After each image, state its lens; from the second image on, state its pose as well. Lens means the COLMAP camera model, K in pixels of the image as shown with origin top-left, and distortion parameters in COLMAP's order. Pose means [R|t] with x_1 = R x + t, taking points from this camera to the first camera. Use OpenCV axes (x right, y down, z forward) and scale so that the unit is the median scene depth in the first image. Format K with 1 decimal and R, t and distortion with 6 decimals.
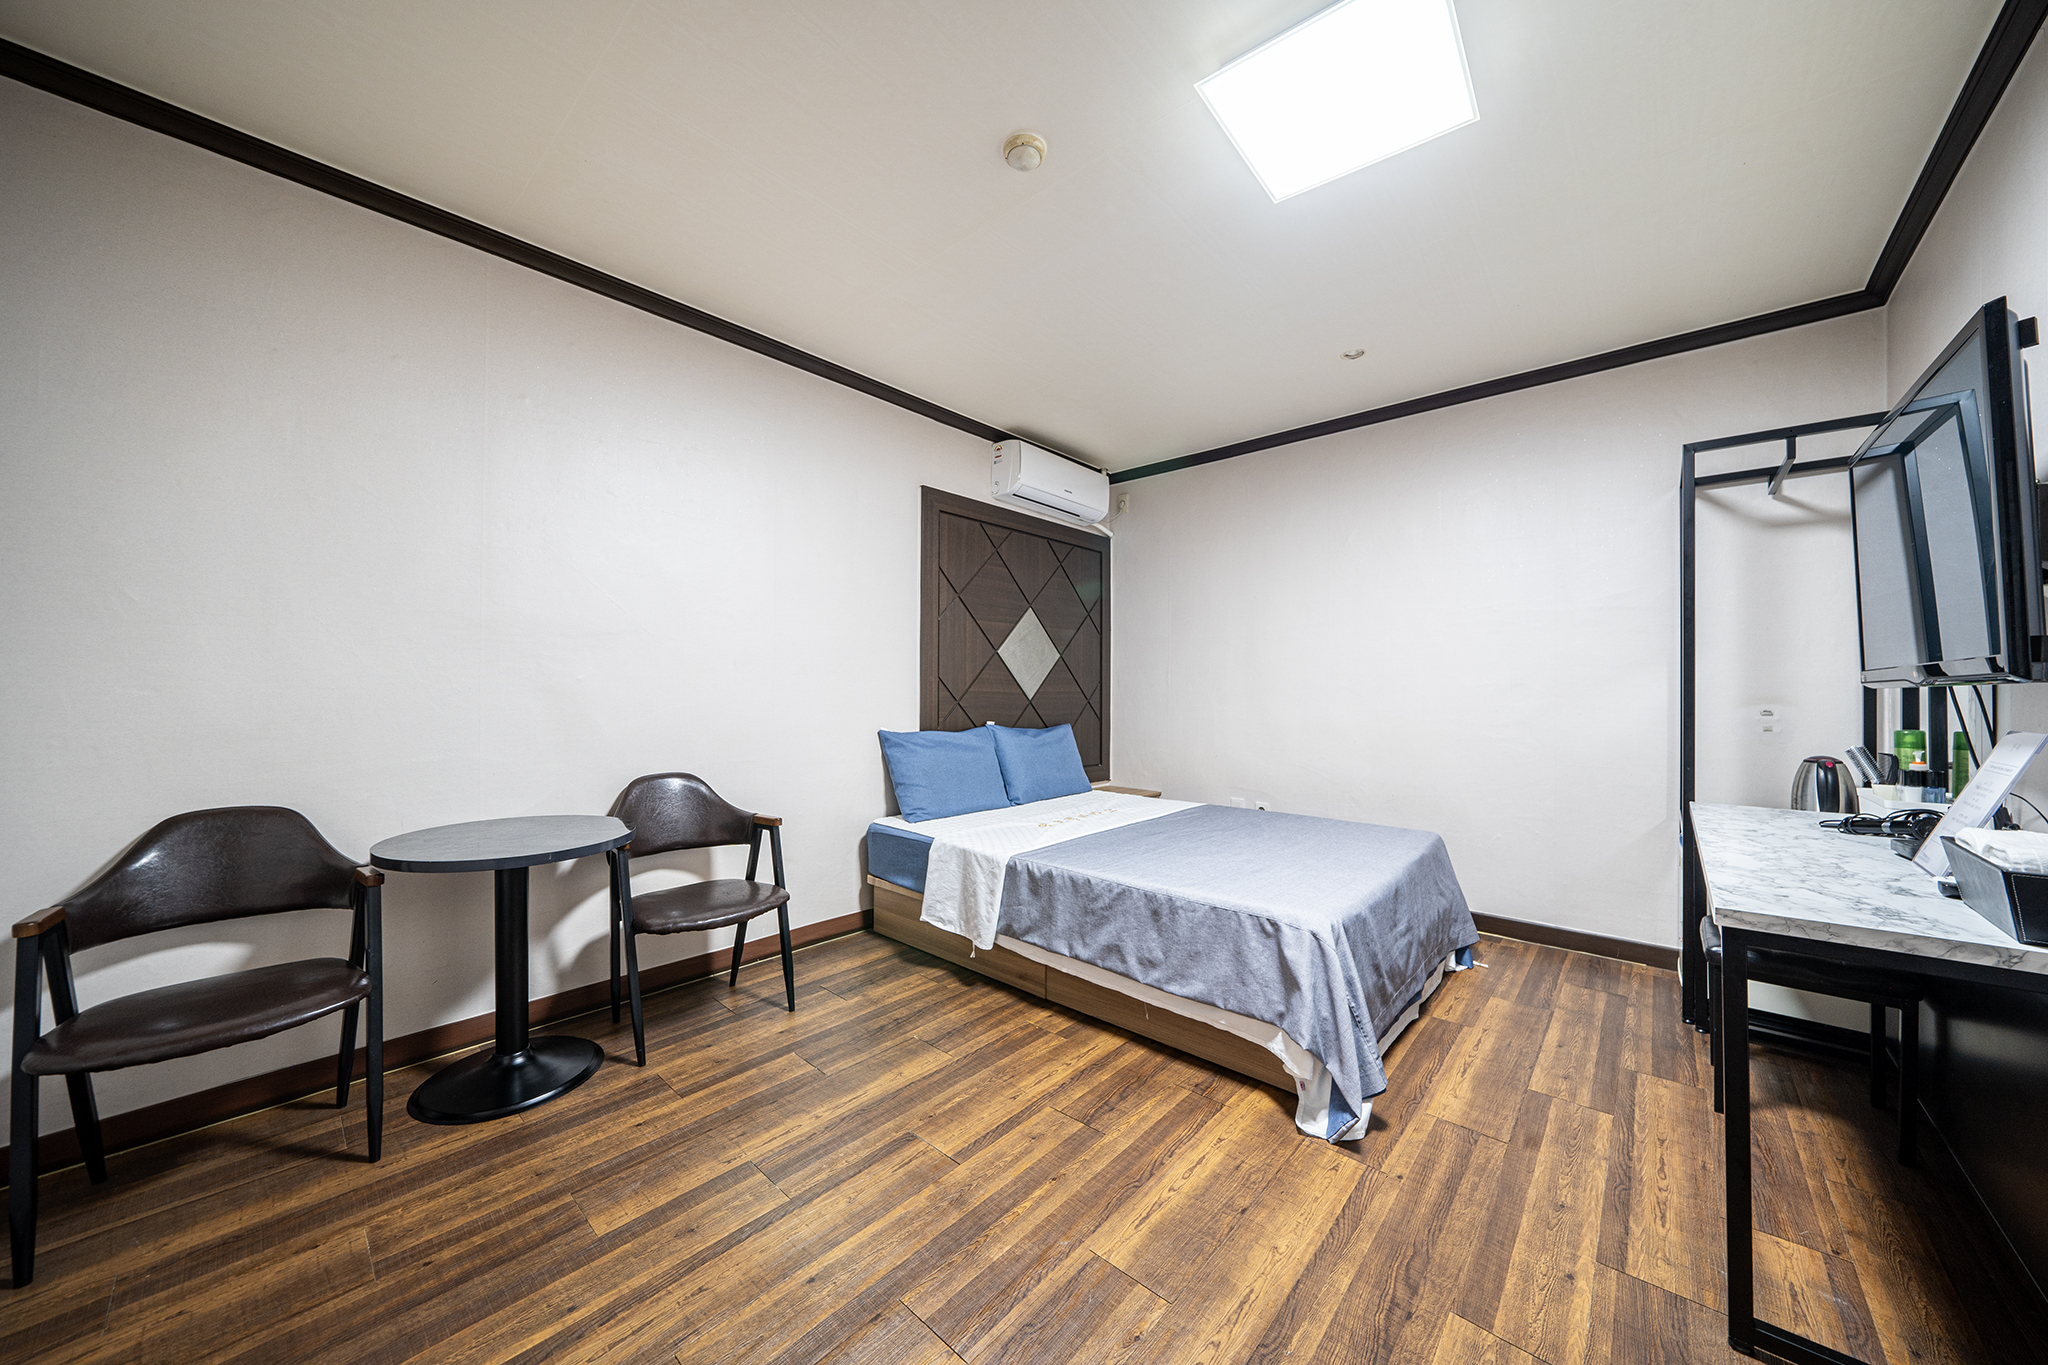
lens RADIAL K [[695.1, 0, 1034.1], [0, 695.1, 681.8], [0, 0, 1]] dist [-0.005966, 0.000060]
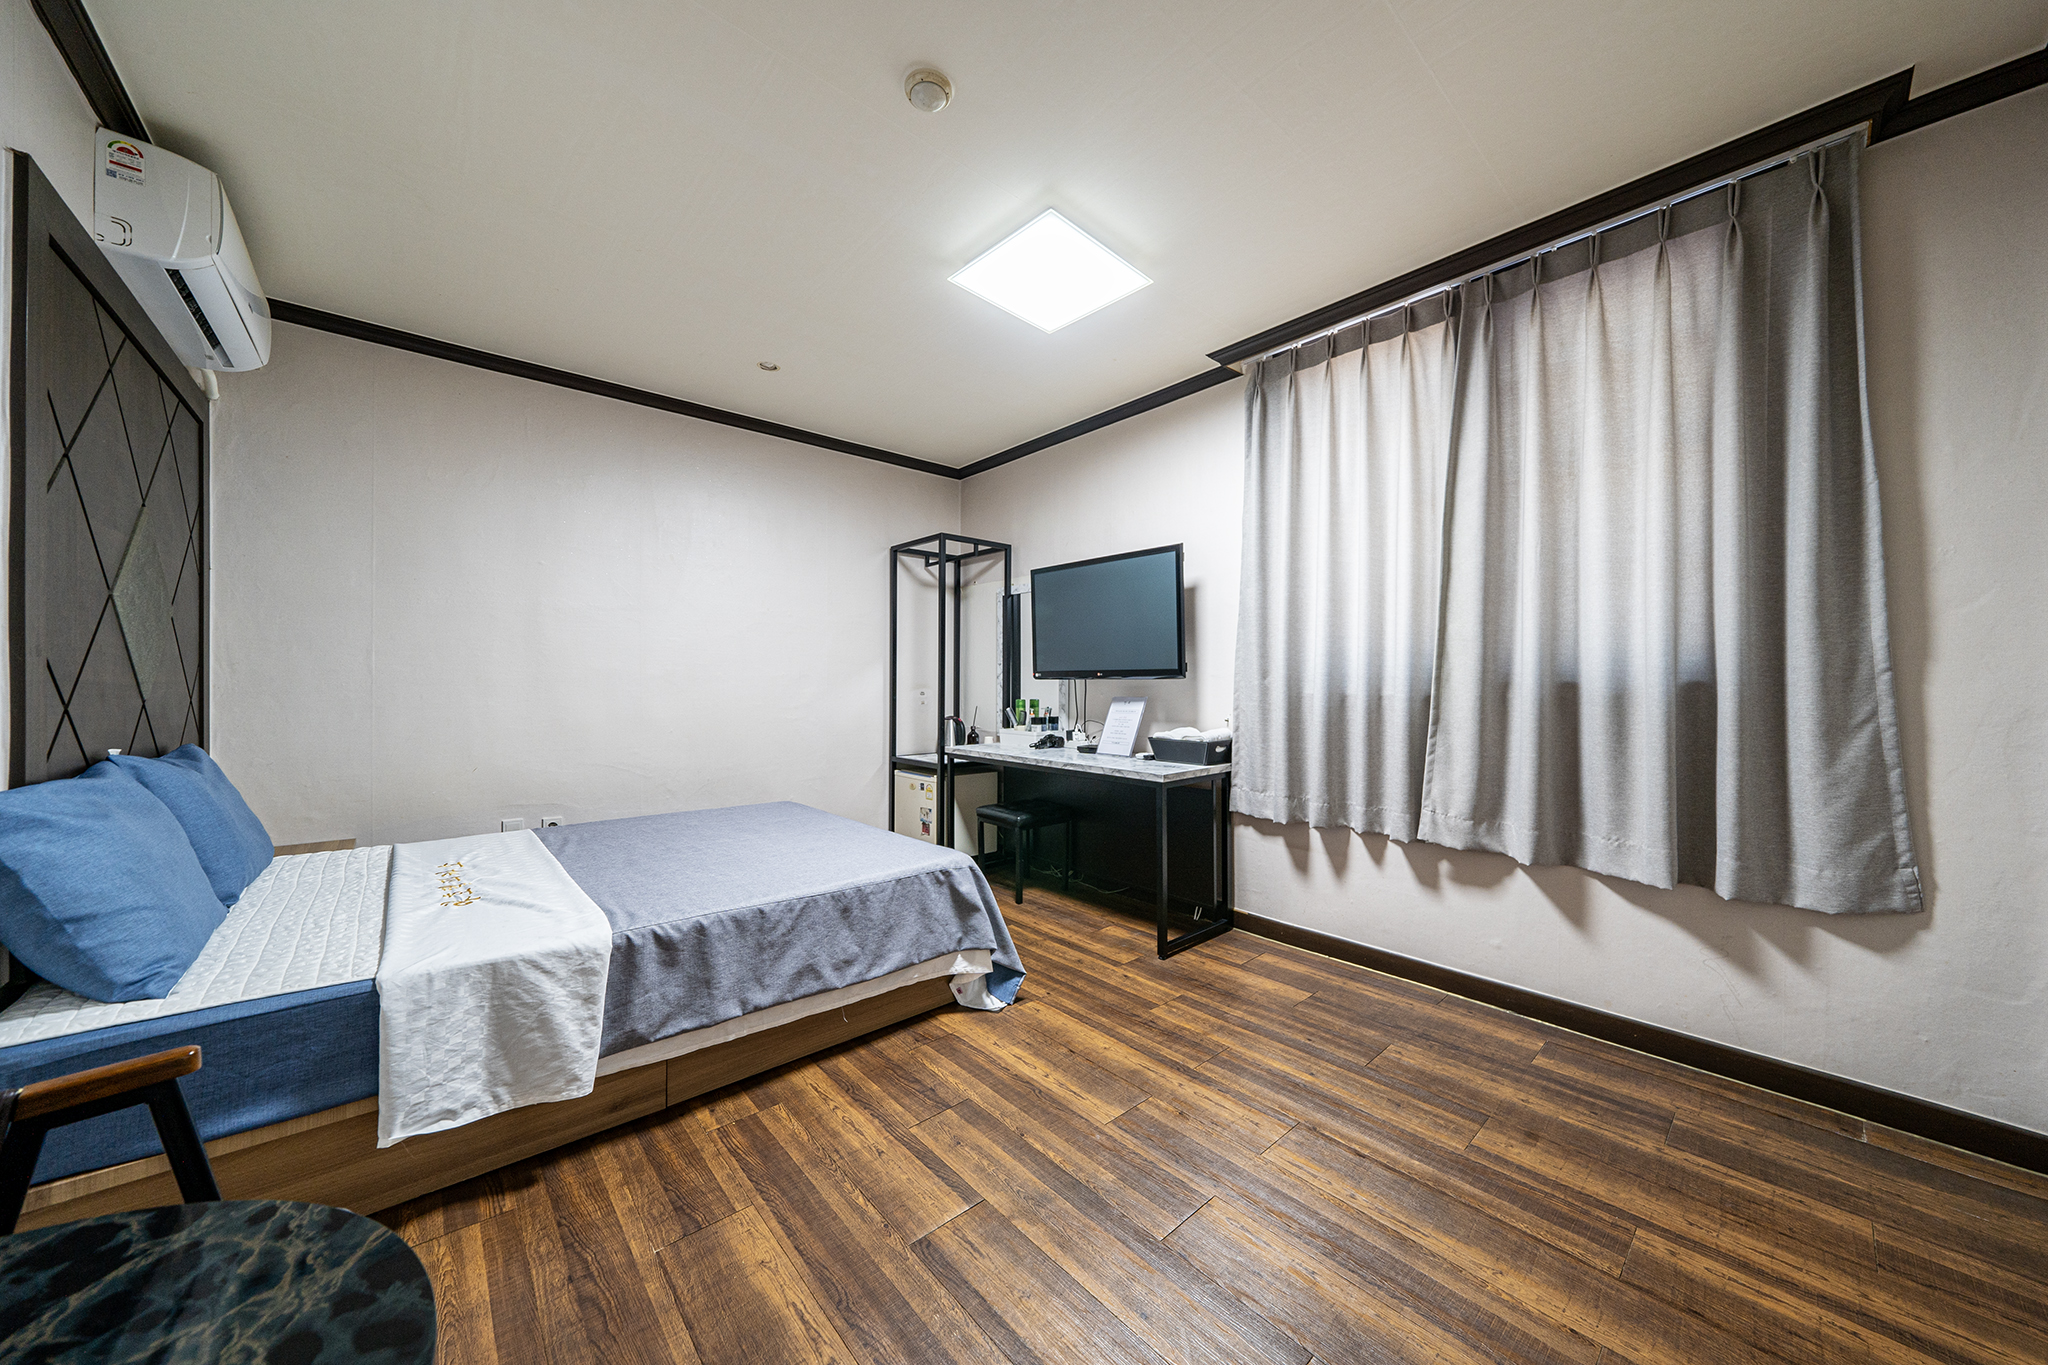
lens RADIAL K [[711.1, 0, 1017.0], [0, 711.1, 674.2], [0, 0, 1]] dist [-0.007473, -0.000108]
pose [[0.123268, 0.007406, 0.992346, -0.733166], [-0.015230, 0.999869, -0.005570, 0.004370], [-0.992257, -0.014426, 0.123365, 0.602876]]
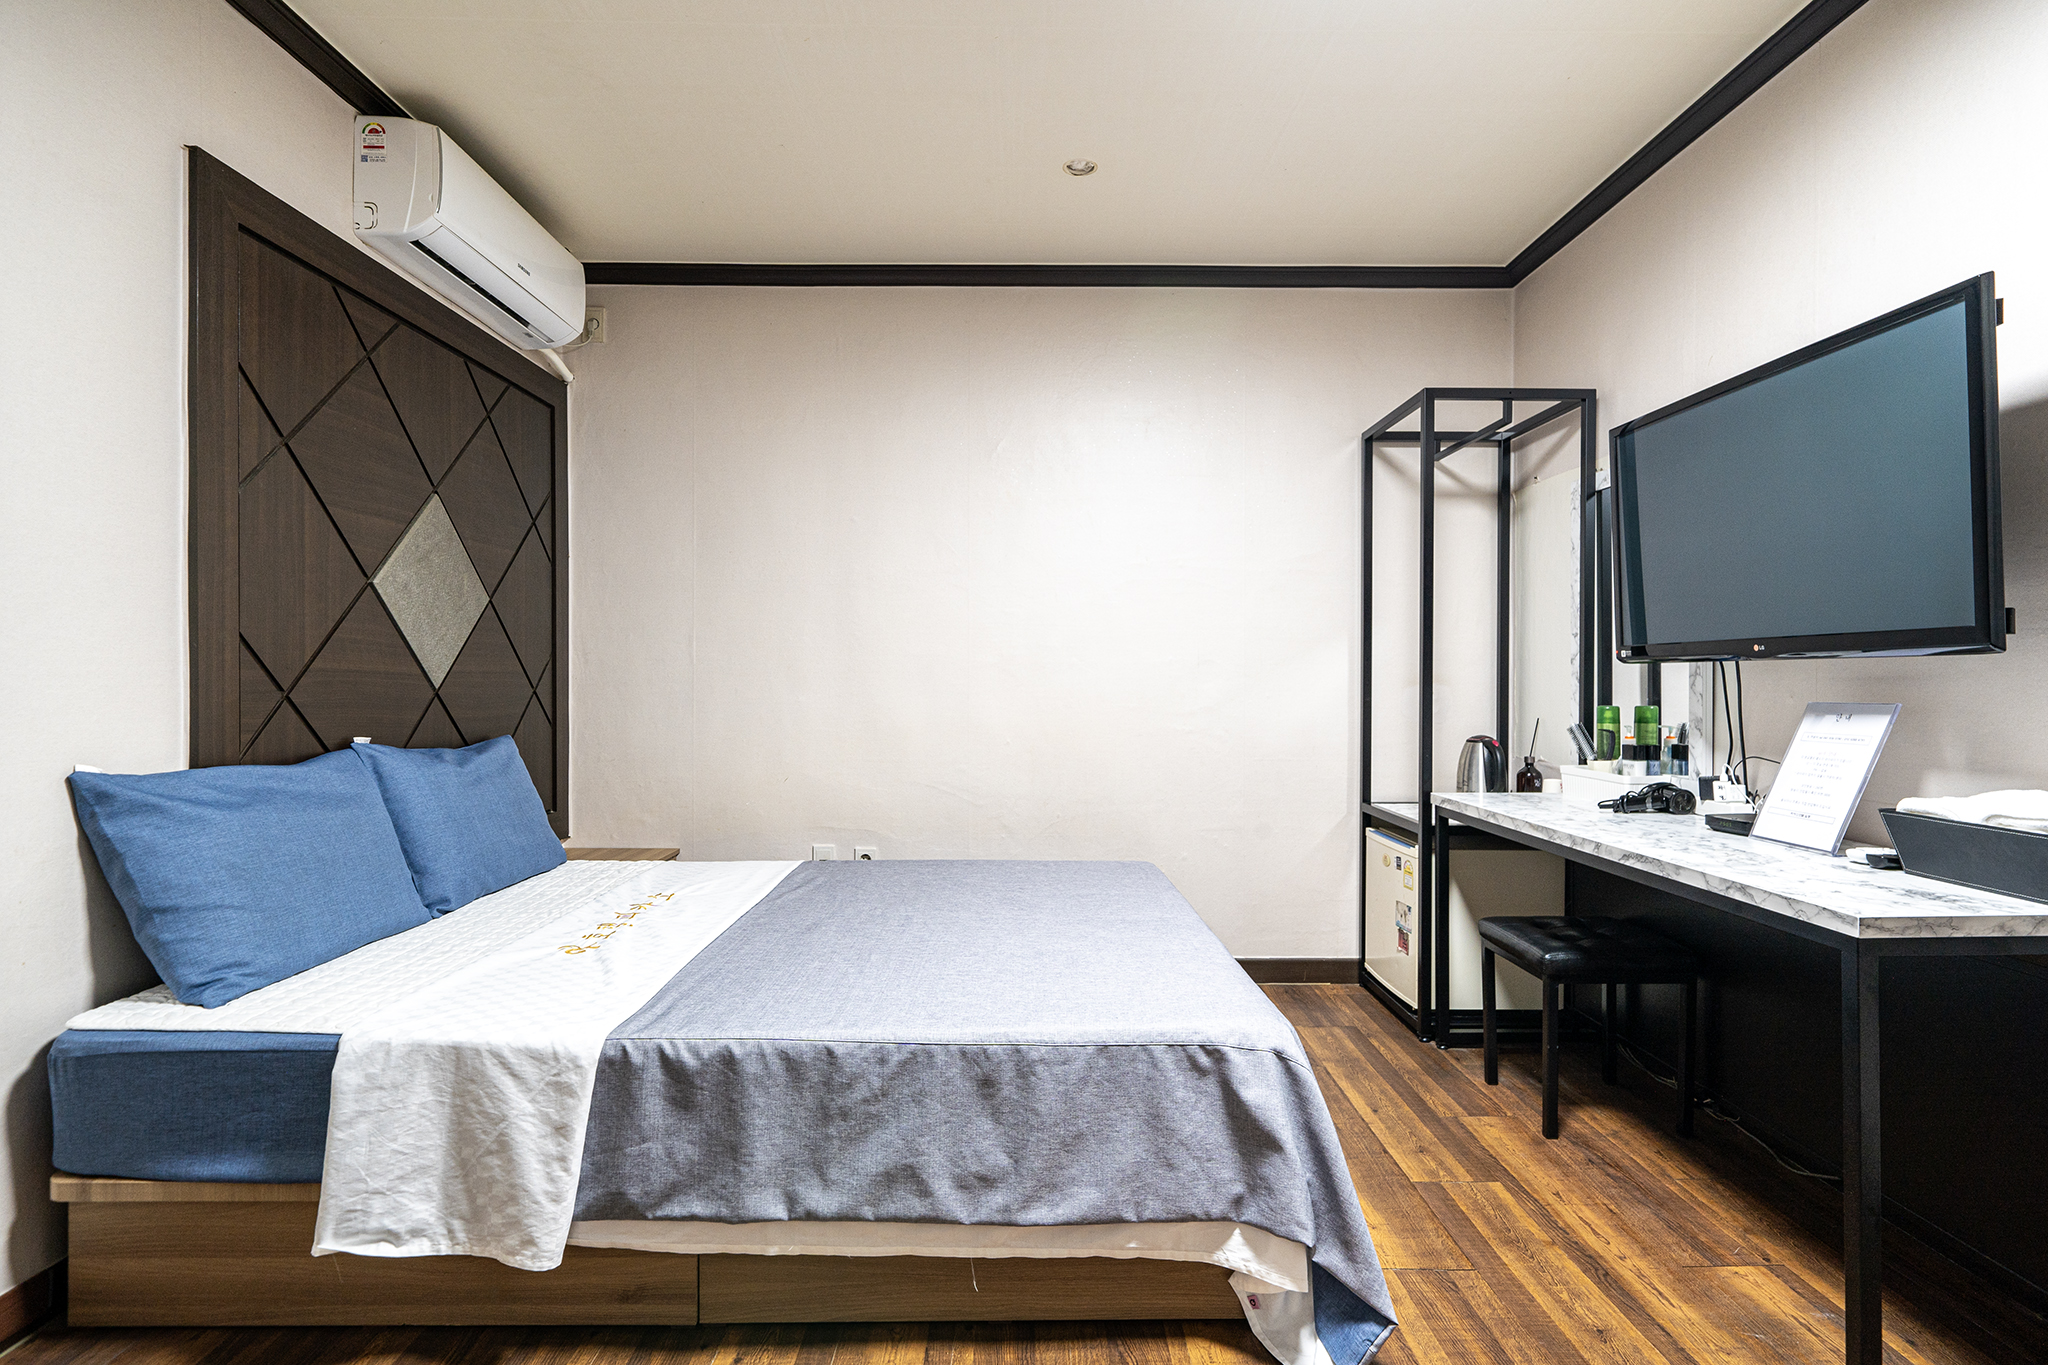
lens RADIAL K [[1000.6, 0, 1025.1], [0, 1000.6, 674.8], [0, 0, 1]] dist [0.000437, 0.000357]
pose [[0.742094, -0.001274, 0.670294, -0.294283], [-0.007057, 0.999928, 0.009713, 0.013256], [-0.670258, -0.011939, 0.742032, 0.391035]]
